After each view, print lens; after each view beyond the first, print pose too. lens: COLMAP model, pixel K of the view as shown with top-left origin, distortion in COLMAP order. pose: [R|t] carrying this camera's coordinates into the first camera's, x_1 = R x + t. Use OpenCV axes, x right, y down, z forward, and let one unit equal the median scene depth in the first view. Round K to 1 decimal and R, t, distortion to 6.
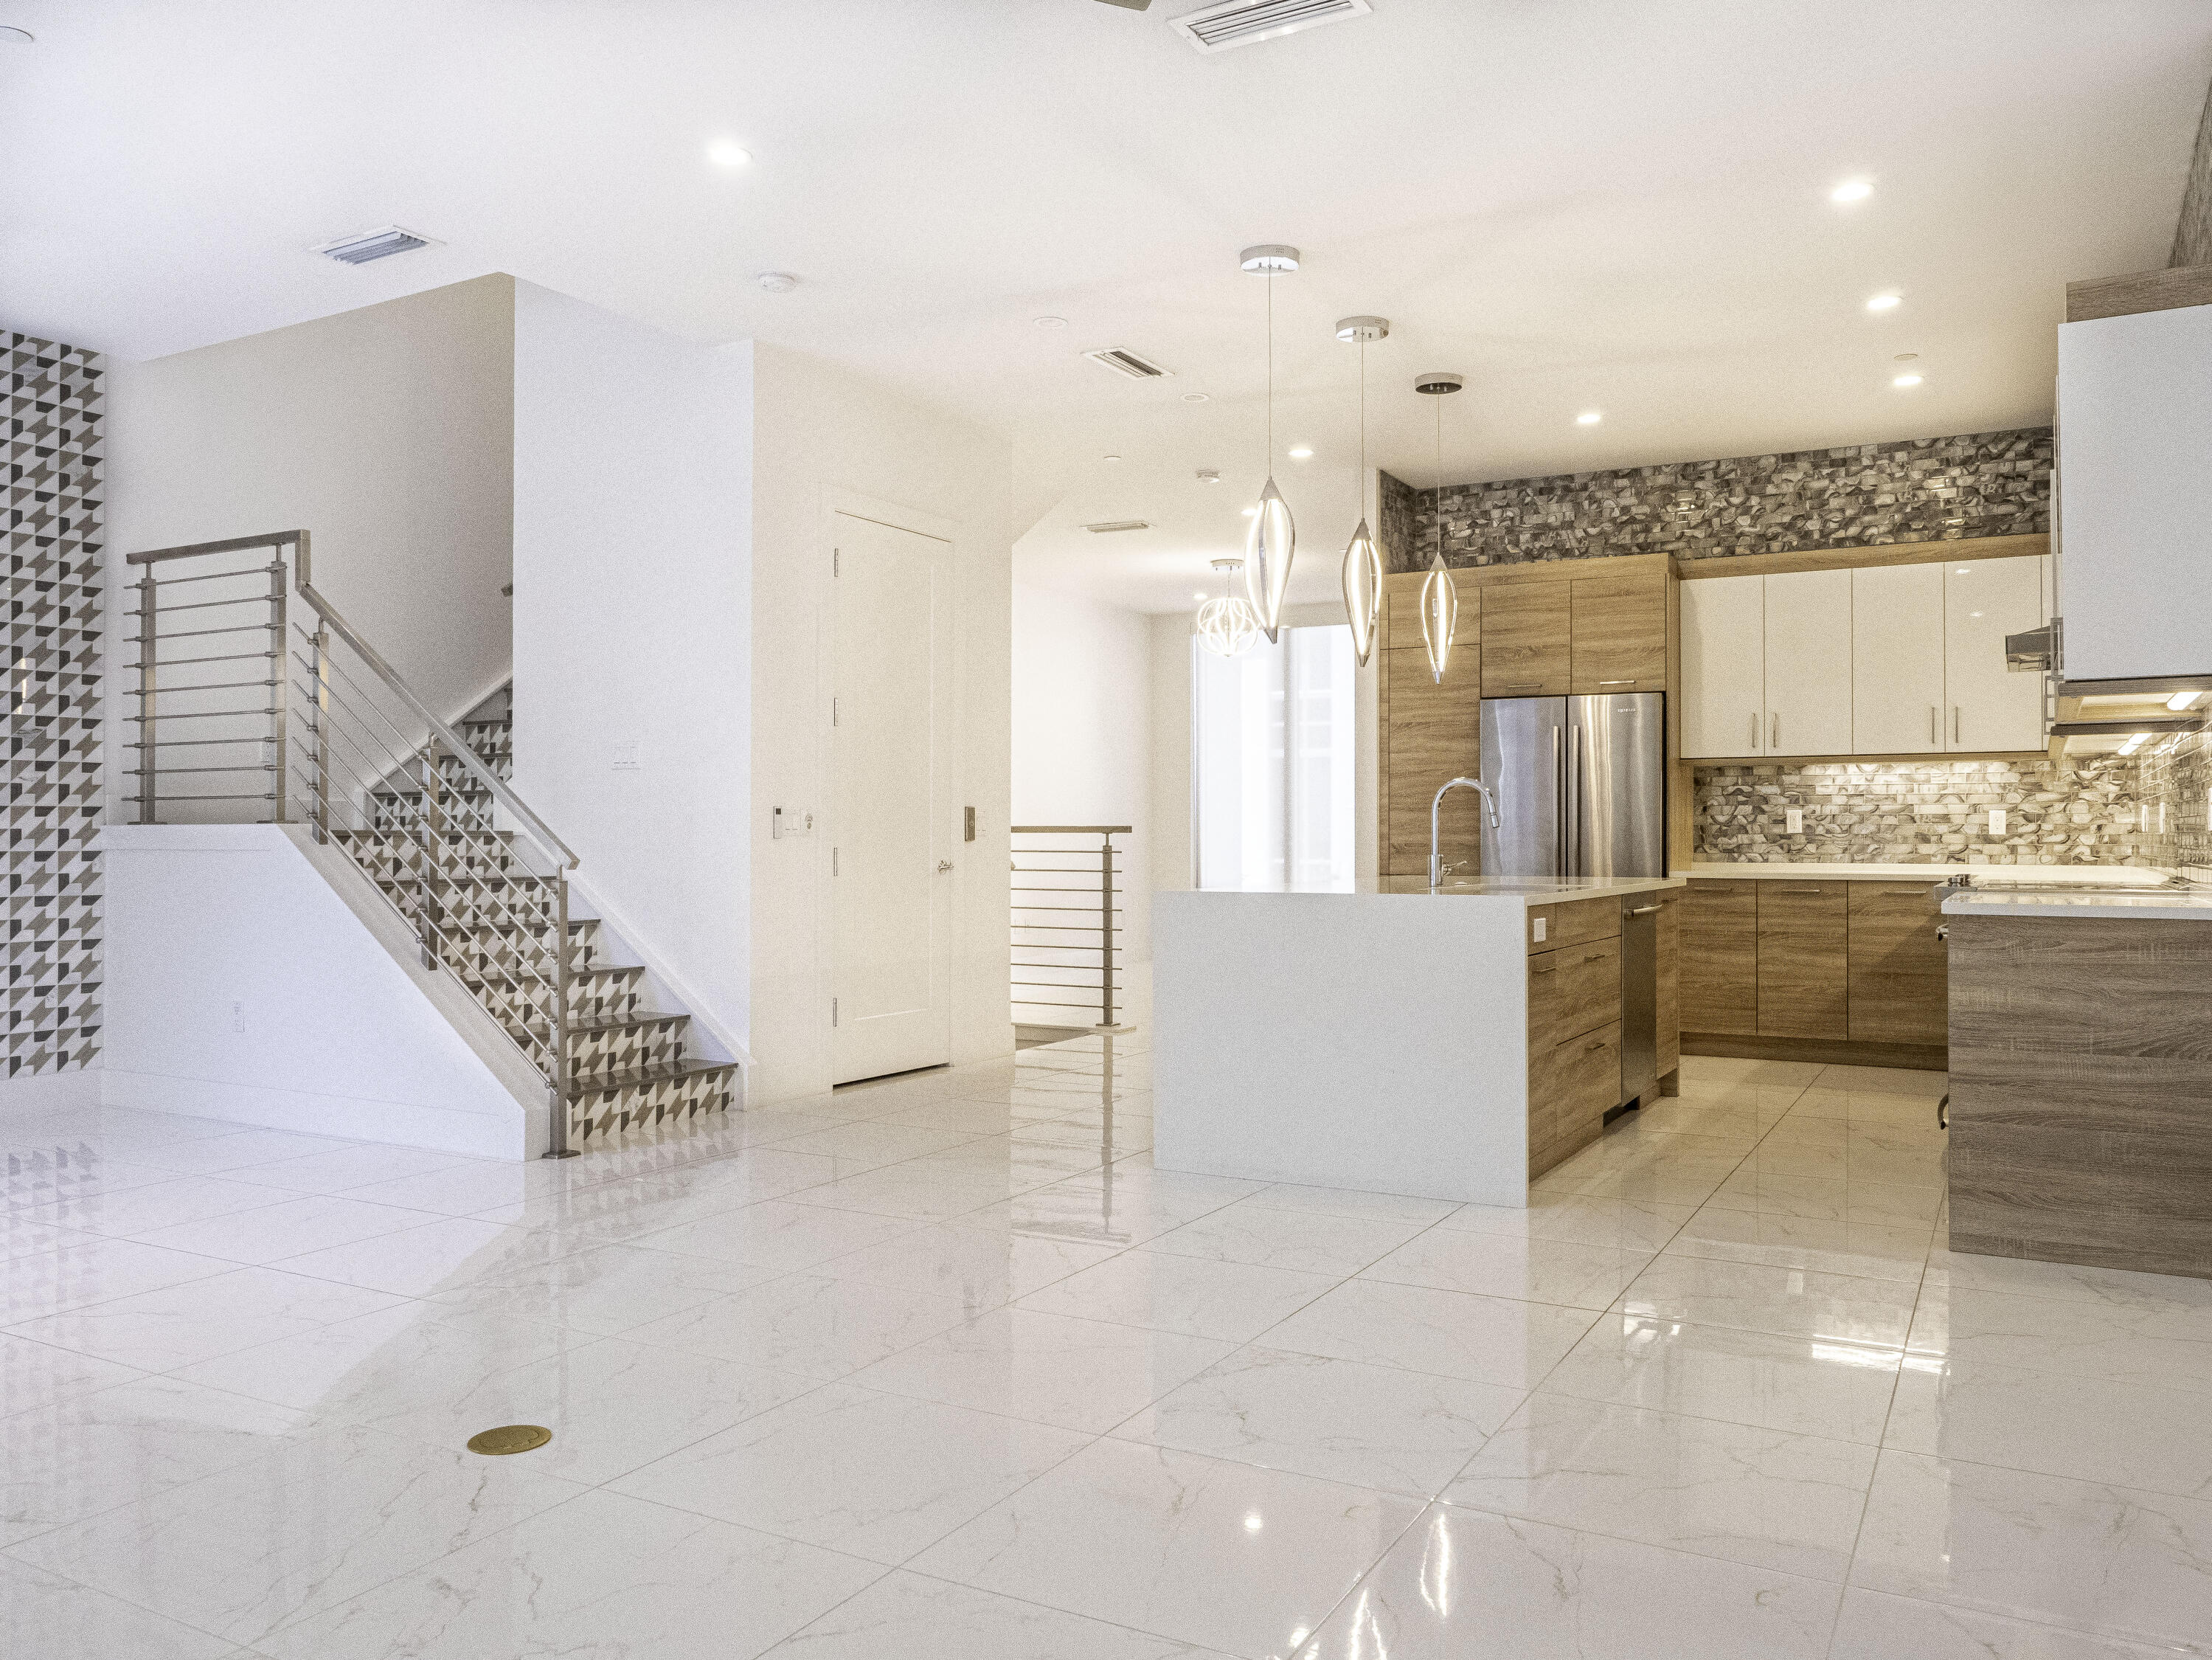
lens RADIAL K [[1633.1, 0, 1105.9], [0, 1633.1, 831.3], [0, 0, 1]] dist [-0.013425, -0.002735]
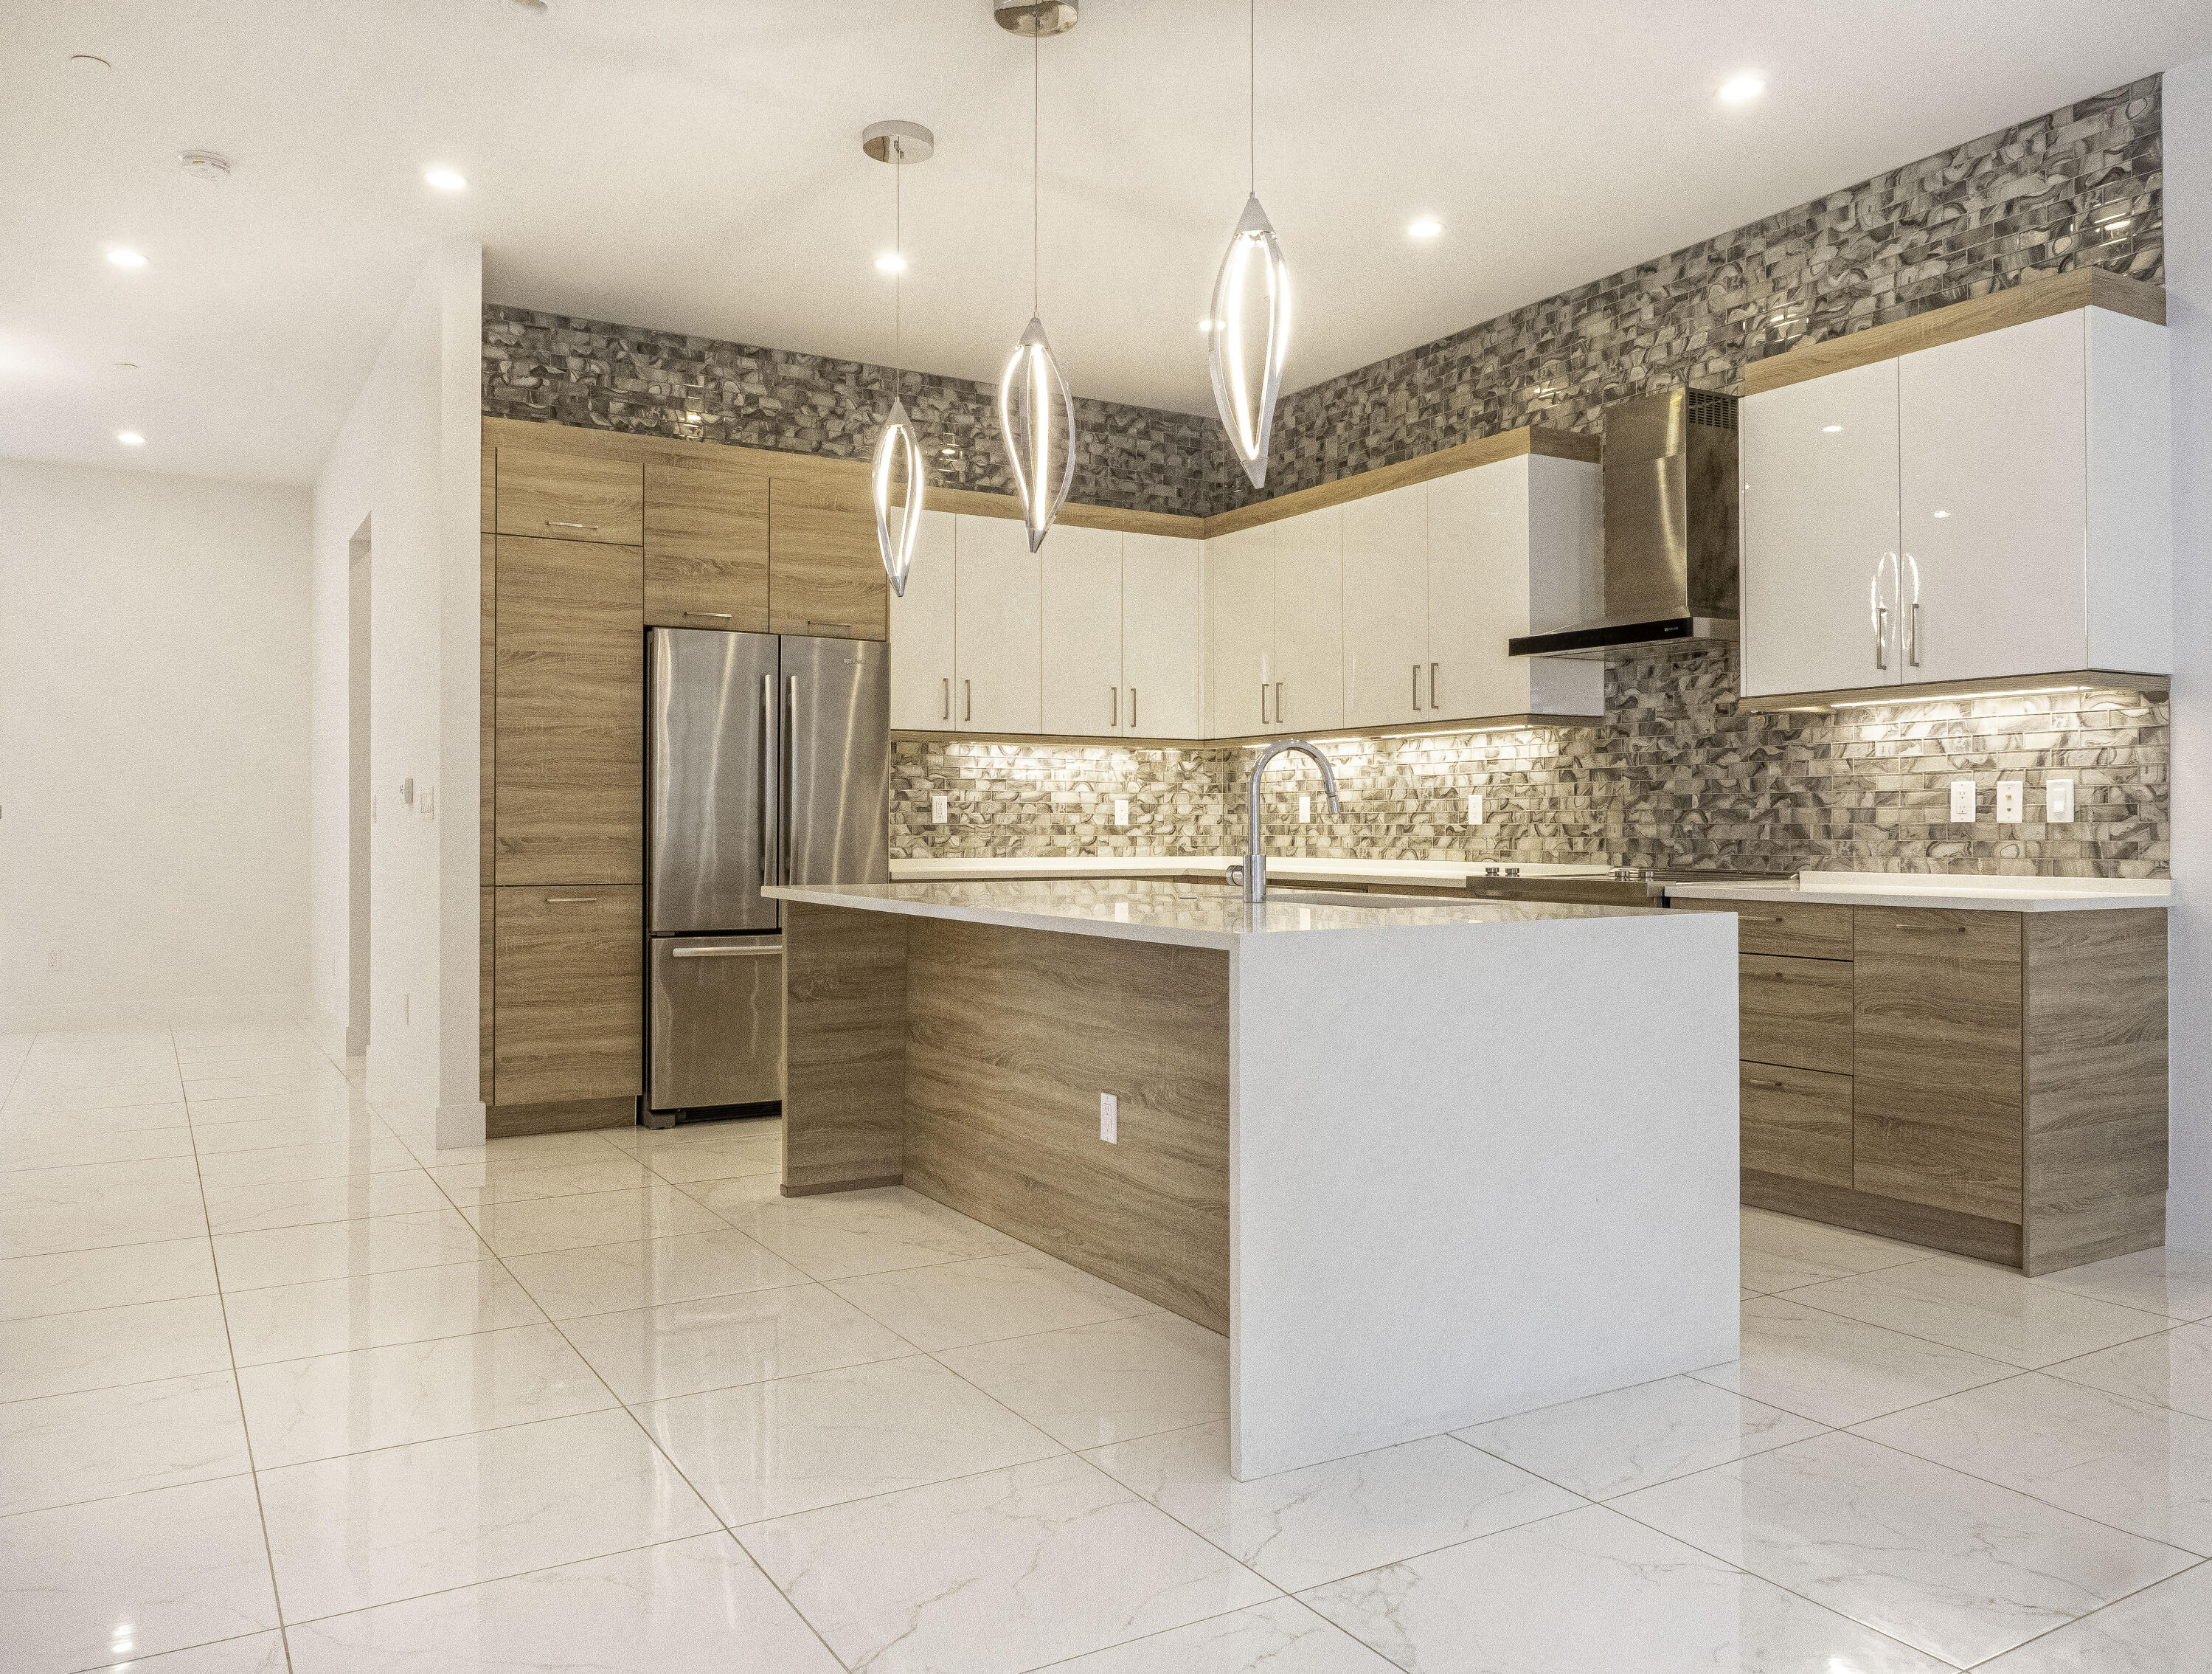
lens RADIAL K [[1657.5, 0, 1108.3], [0, 1657.5, 830.5], [0, 0, 1]] dist [-0.025575, 0.009334]
pose [[0.493100, 0.000426, 0.869973, -0.288327], [-0.001401, 0.999999, 0.000304, 0.004560], [-0.869972, -0.001369, 0.493100, 0.499774]]
